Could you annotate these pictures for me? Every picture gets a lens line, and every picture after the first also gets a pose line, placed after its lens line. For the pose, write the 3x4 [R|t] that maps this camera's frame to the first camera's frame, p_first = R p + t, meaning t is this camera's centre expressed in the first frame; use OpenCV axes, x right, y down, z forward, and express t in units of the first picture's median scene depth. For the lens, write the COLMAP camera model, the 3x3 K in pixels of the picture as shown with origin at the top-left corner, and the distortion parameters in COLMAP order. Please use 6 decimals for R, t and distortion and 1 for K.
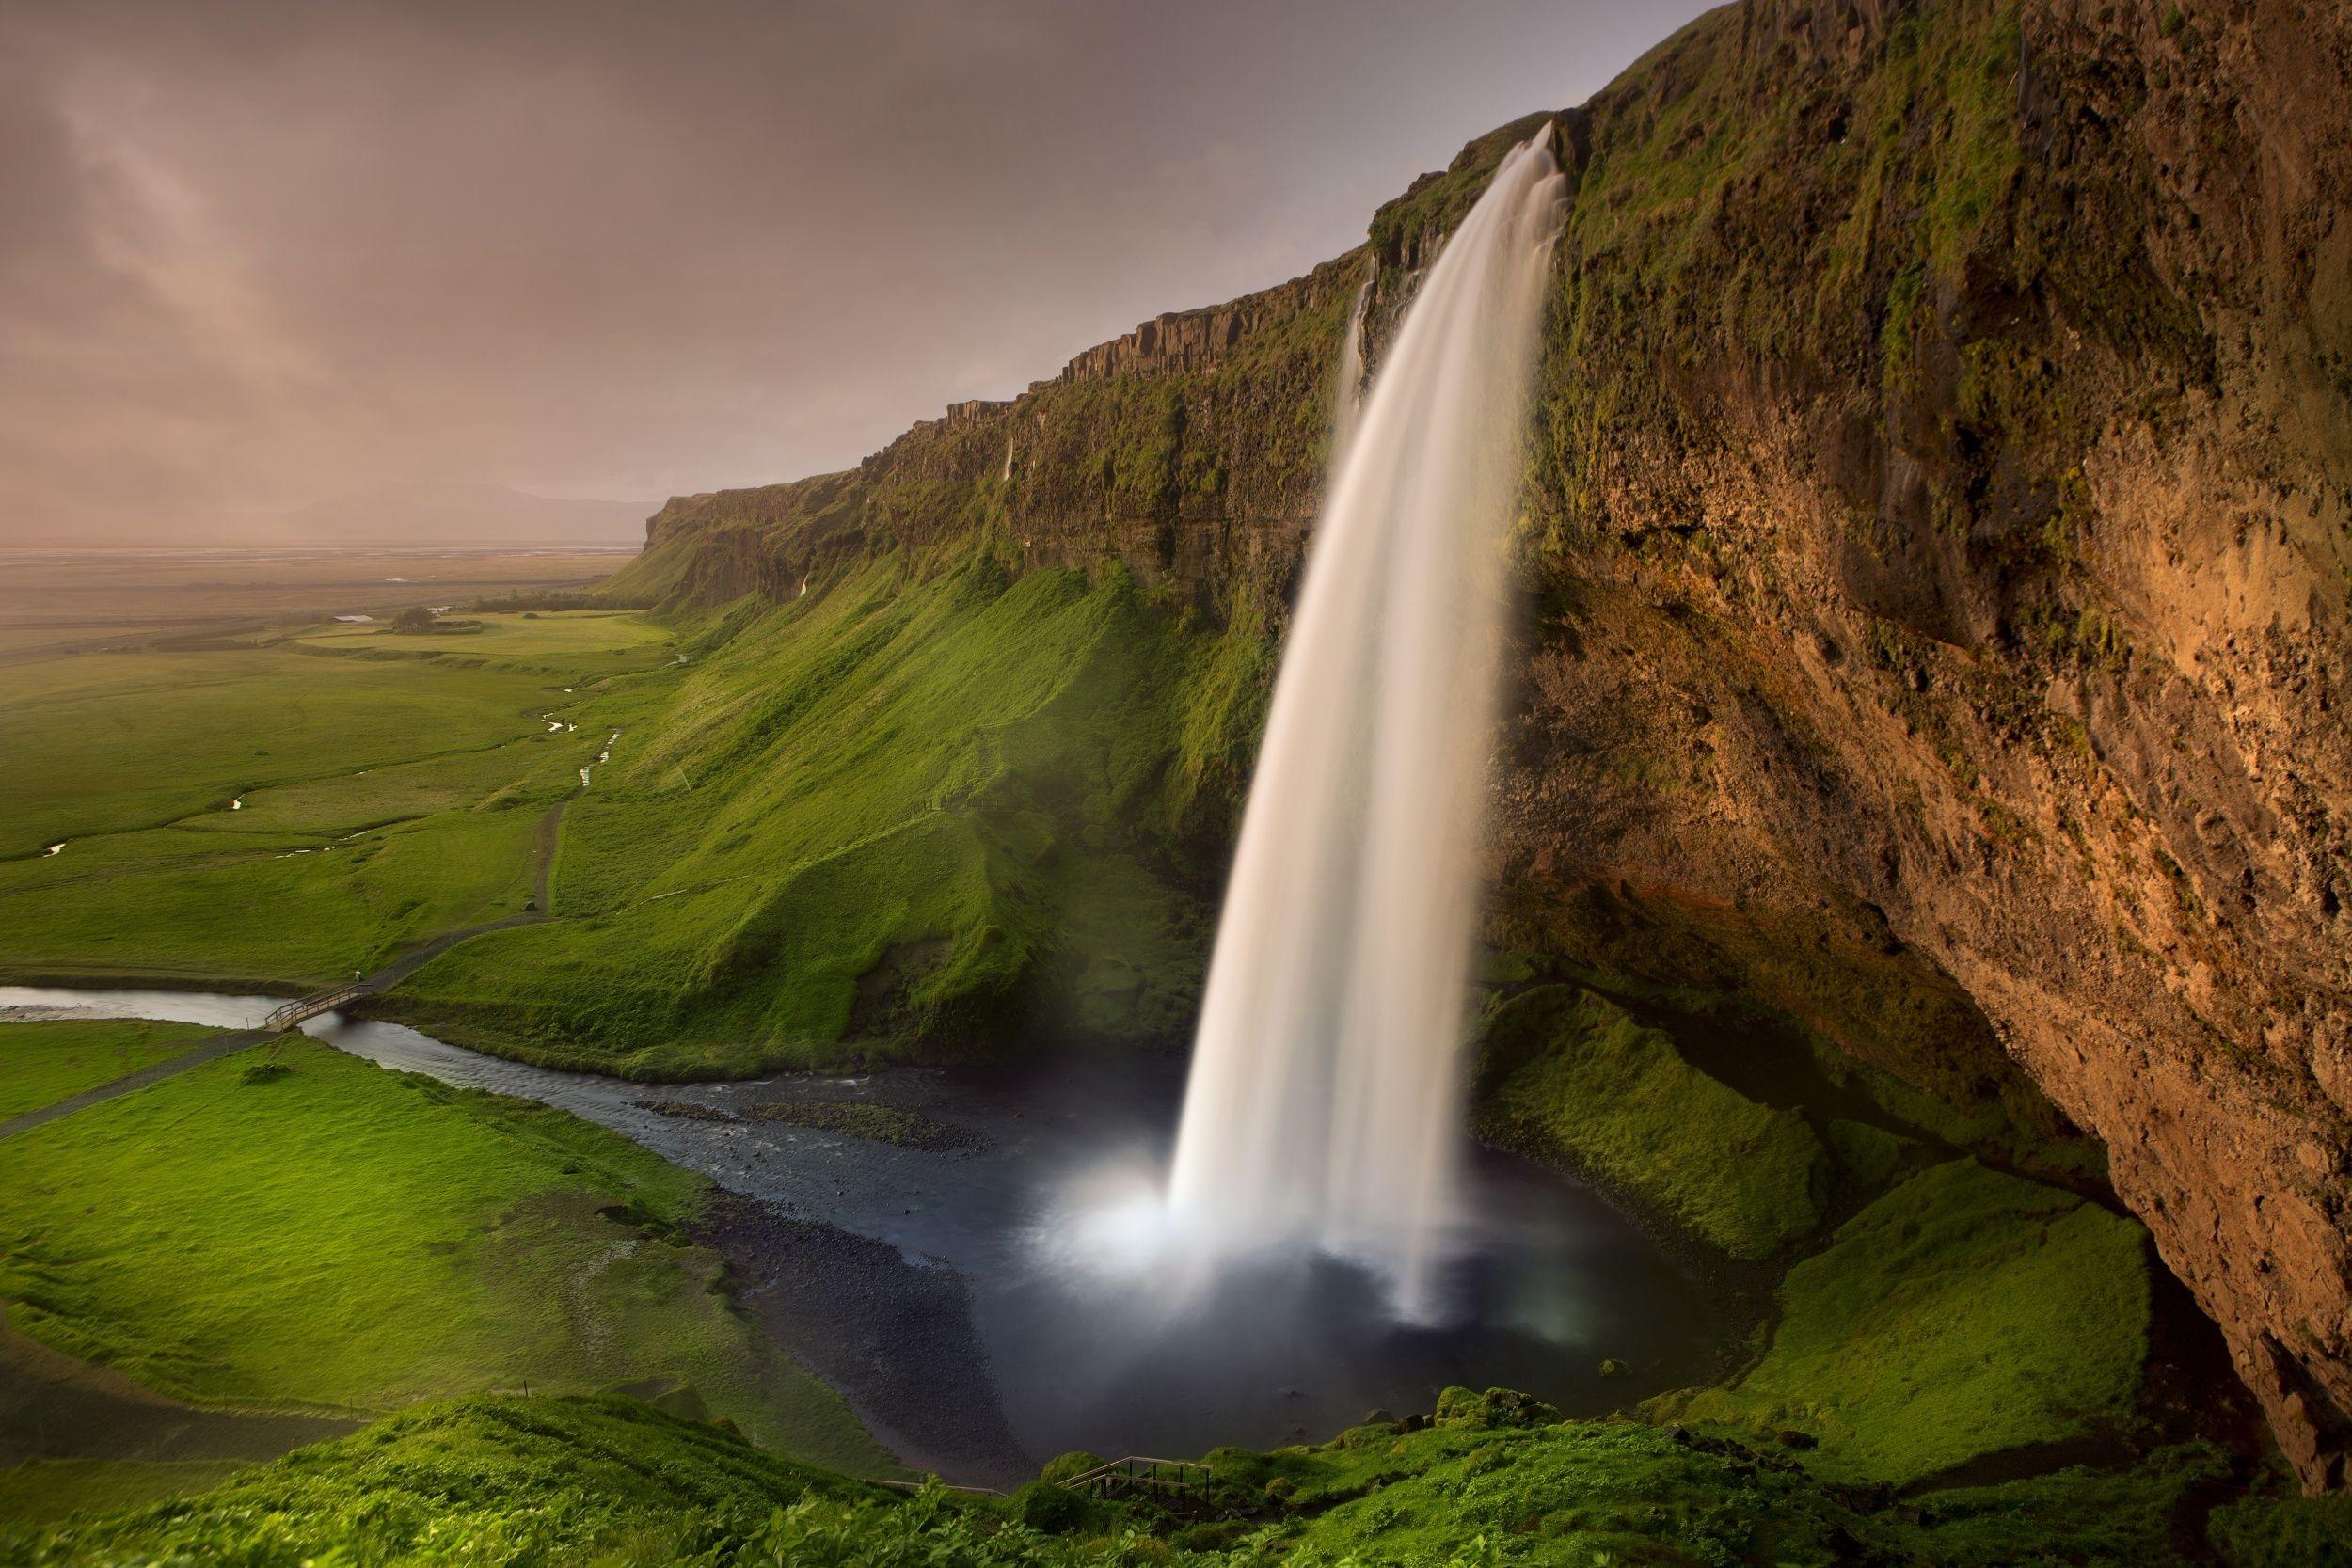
lens RADIAL K [[1713.7, 0, 1172.4], [0, 1713.7, 843.3], [0, 0, 1]] dist [-0.136318, 0.108924]
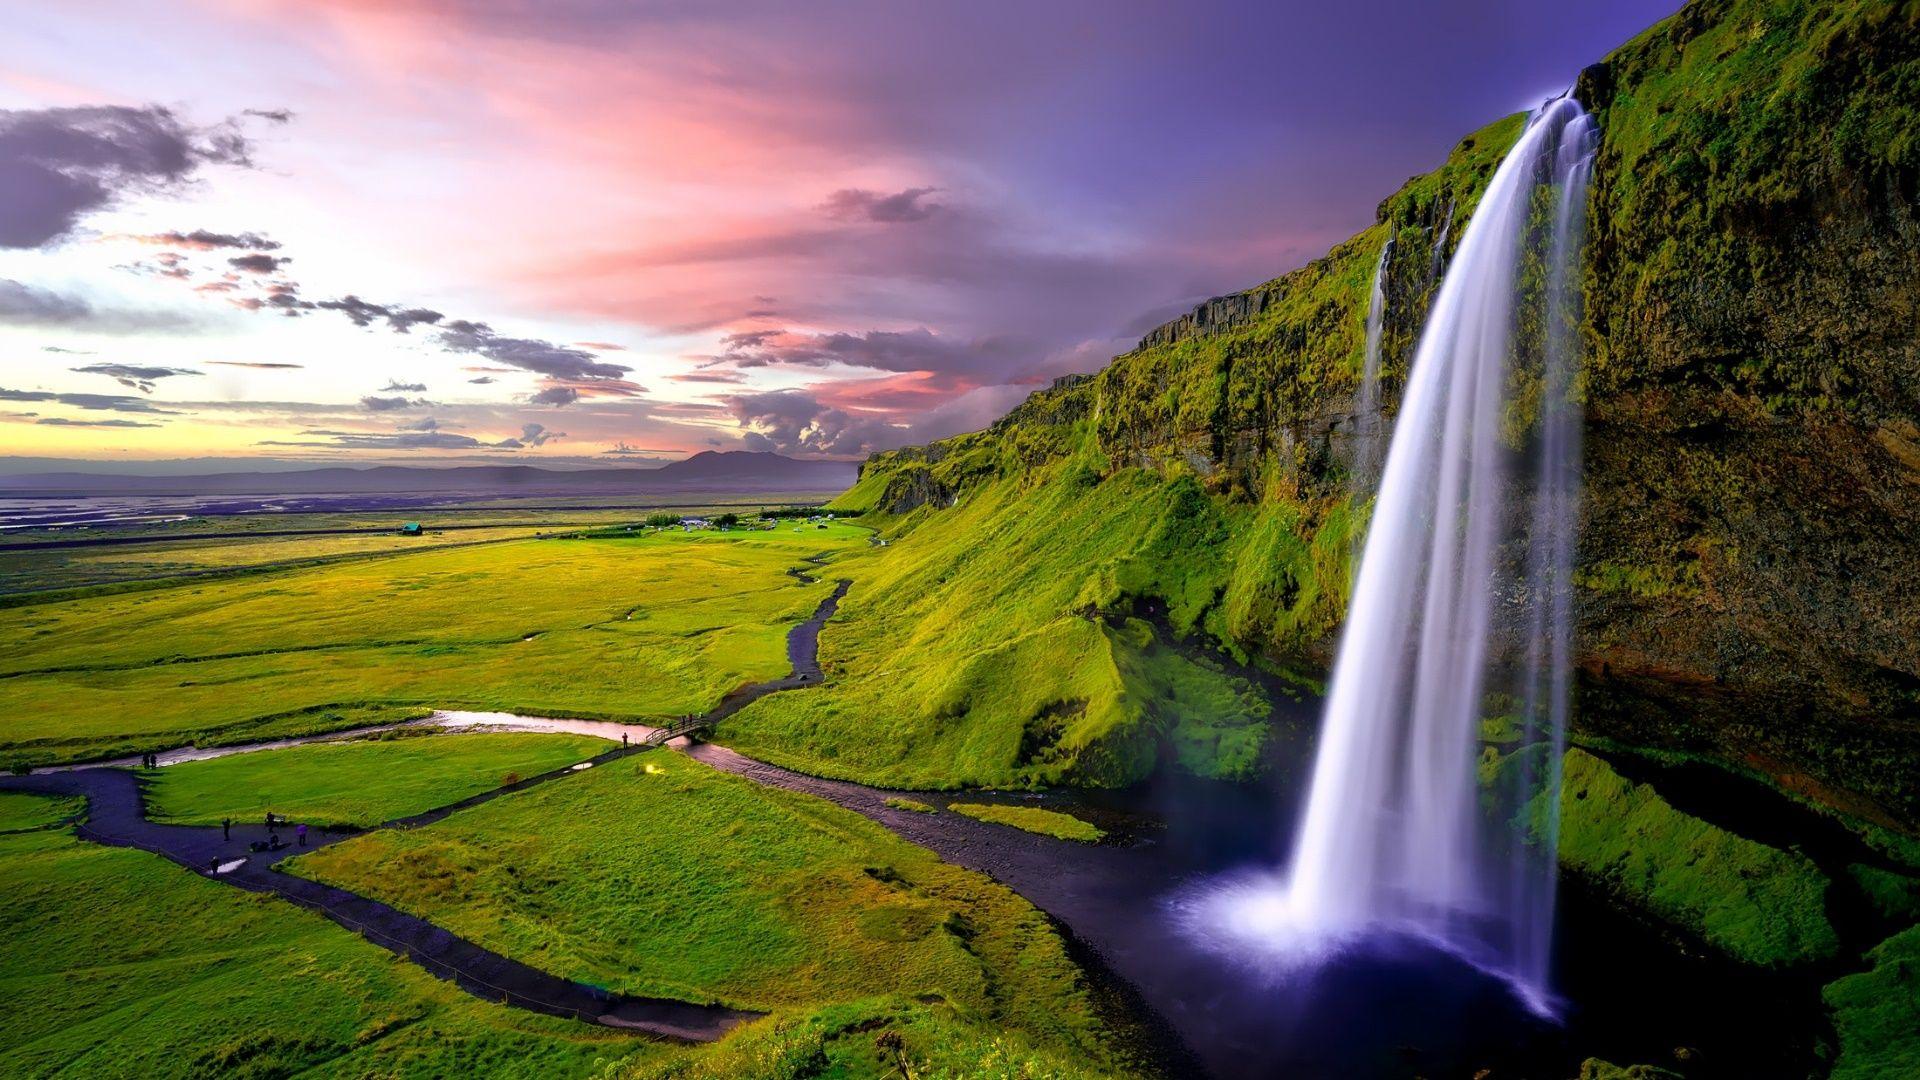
lens RADIAL K [[1031.5, 0, 910.7], [0, 1031.5, 523.9], [0, 0, 1]] dist [-0.091275, 0.045060]
pose [[0.972127, -0.005383, -0.234392, -0.061661], [-0.028100, 0.989855, -0.139275, 0.029121], [0.232764, 0.141980, 0.962114, 0.081029]]
